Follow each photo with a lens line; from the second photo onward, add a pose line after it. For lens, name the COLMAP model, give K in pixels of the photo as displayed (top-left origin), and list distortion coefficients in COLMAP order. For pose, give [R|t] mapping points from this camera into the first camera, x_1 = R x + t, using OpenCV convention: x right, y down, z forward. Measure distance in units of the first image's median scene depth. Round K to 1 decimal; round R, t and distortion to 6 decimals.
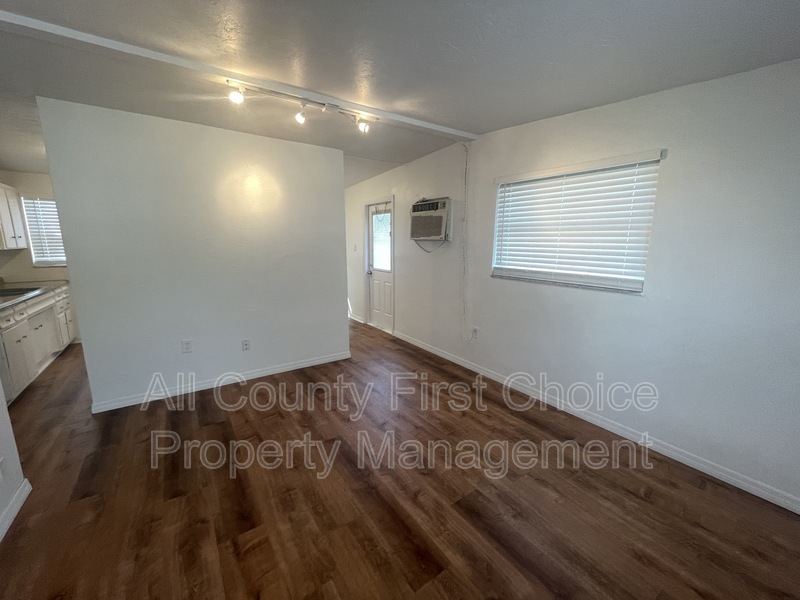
lens RADIAL K [[323.9, 0, 401.2], [0, 323.9, 297.0], [0, 0, 1]] dist [-0.000308, 0.000343]
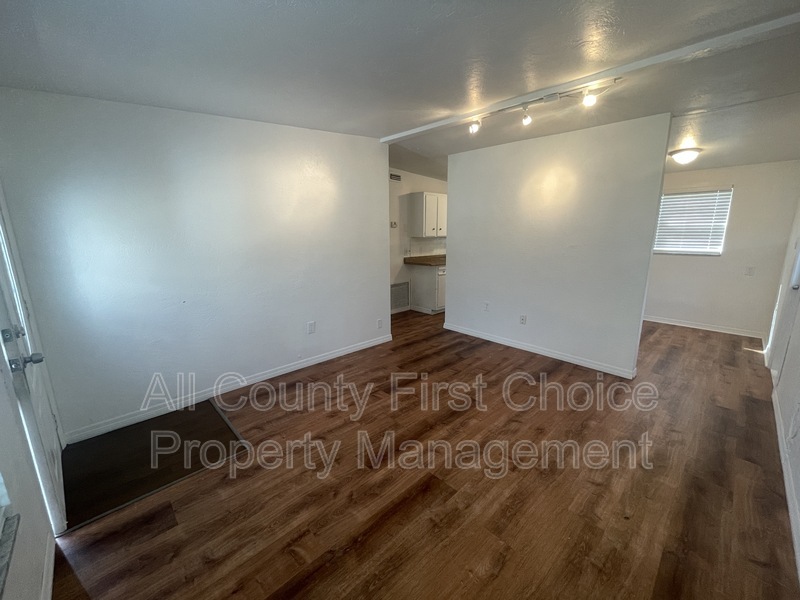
lens RADIAL K [[323.9, 0, 401.2], [0, 323.9, 297.0], [0, 0, 1]] dist [-0.000308, 0.000343]
pose [[0.163715, 0.196069, -0.966827, 0.730565], [-0.172183, 0.970686, 0.167695, -0.069736], [0.971365, 0.139017, 0.192675, 0.410272]]
